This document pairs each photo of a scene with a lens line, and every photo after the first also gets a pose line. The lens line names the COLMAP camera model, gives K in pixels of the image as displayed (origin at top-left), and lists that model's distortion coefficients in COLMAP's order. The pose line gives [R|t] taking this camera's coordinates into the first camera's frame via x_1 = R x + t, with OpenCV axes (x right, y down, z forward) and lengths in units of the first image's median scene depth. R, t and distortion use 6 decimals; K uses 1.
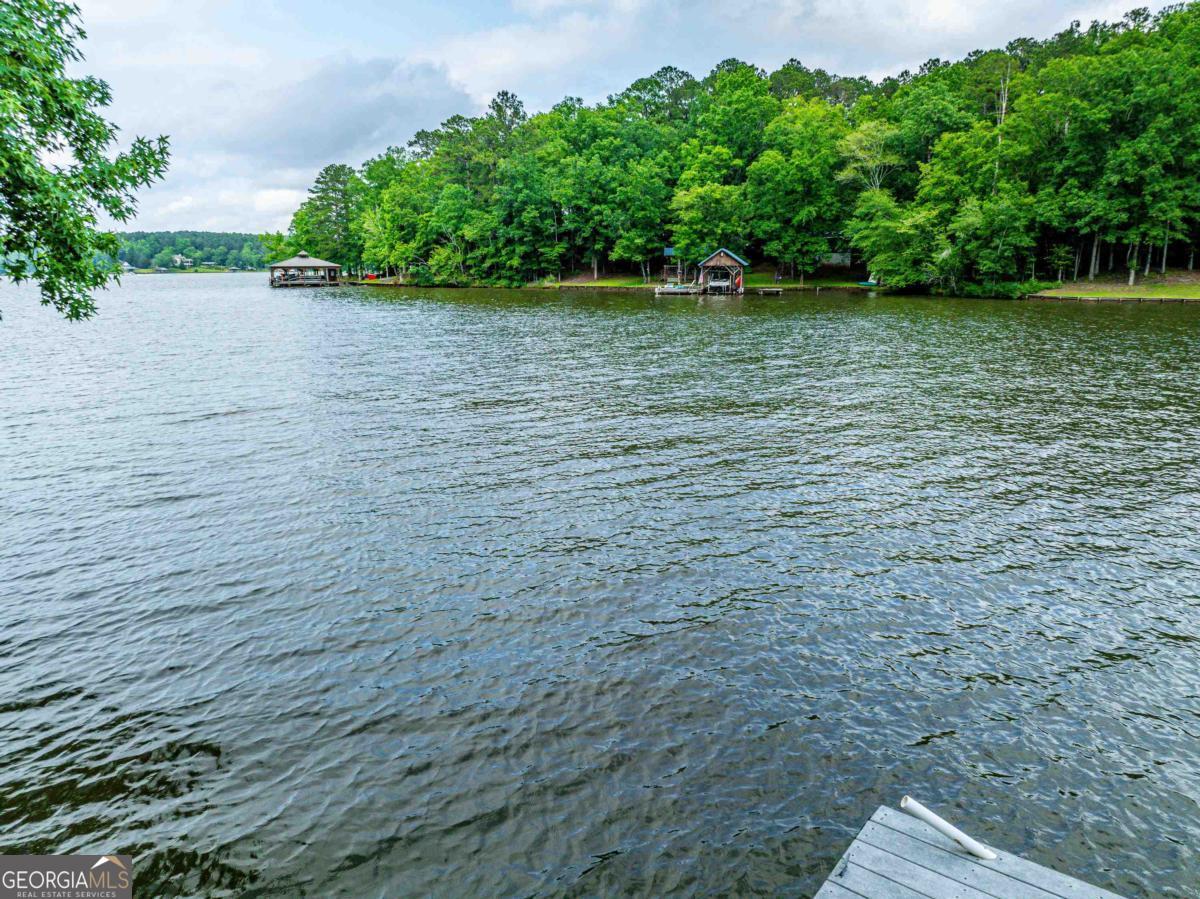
lens RADIAL K [[843.1, 0, 605.3], [0, 843.1, 456.1], [0, 0, 1]] dist [-0.045959, 0.016856]
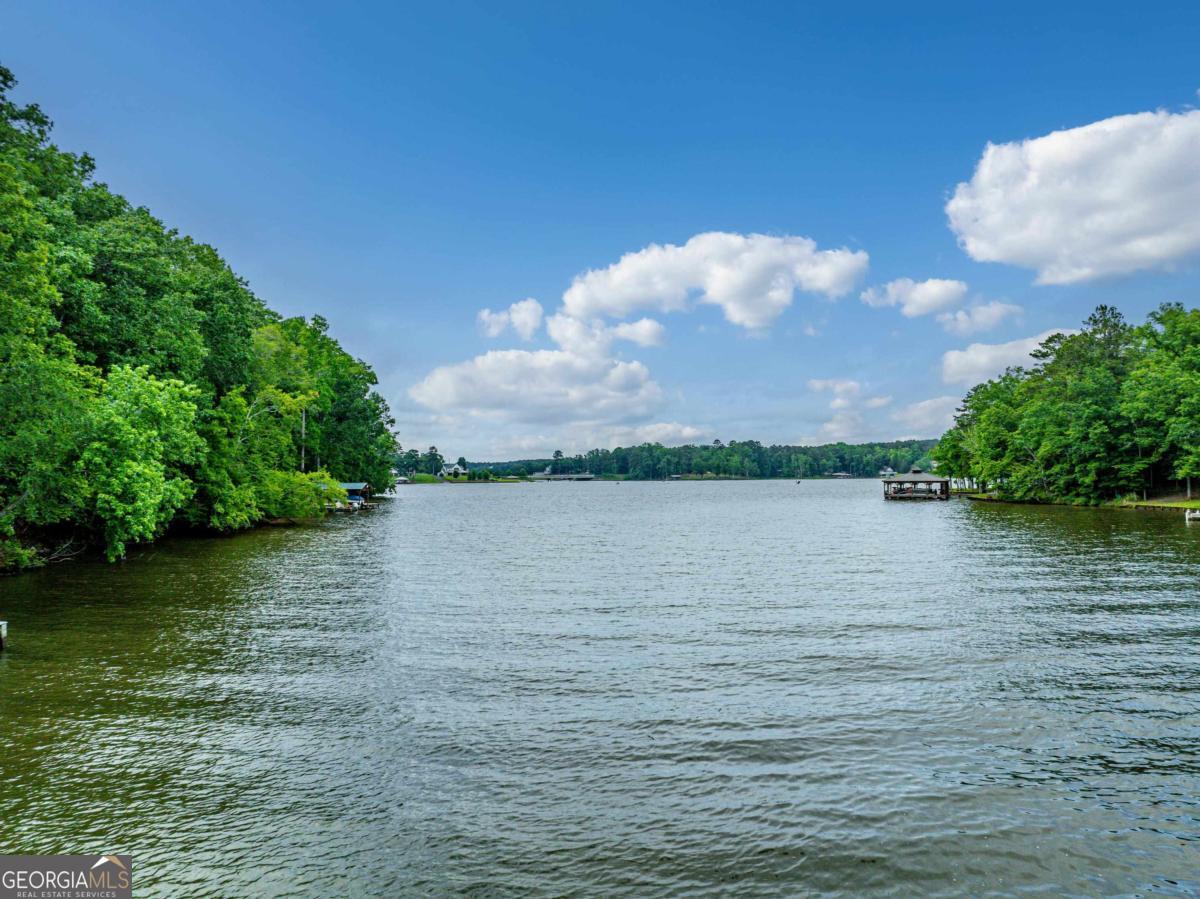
lens RADIAL K [[843.1, 0, 597.4], [0, 843.1, 447.3], [0, 0, 1]] dist [-0.045959, 0.016856]
pose [[0.638402, -0.030388, -0.769103, 0.255385], [-0.160104, 0.972122, -0.171306, -0.017378], [0.752867, 0.232499, 0.615740, 0.002076]]
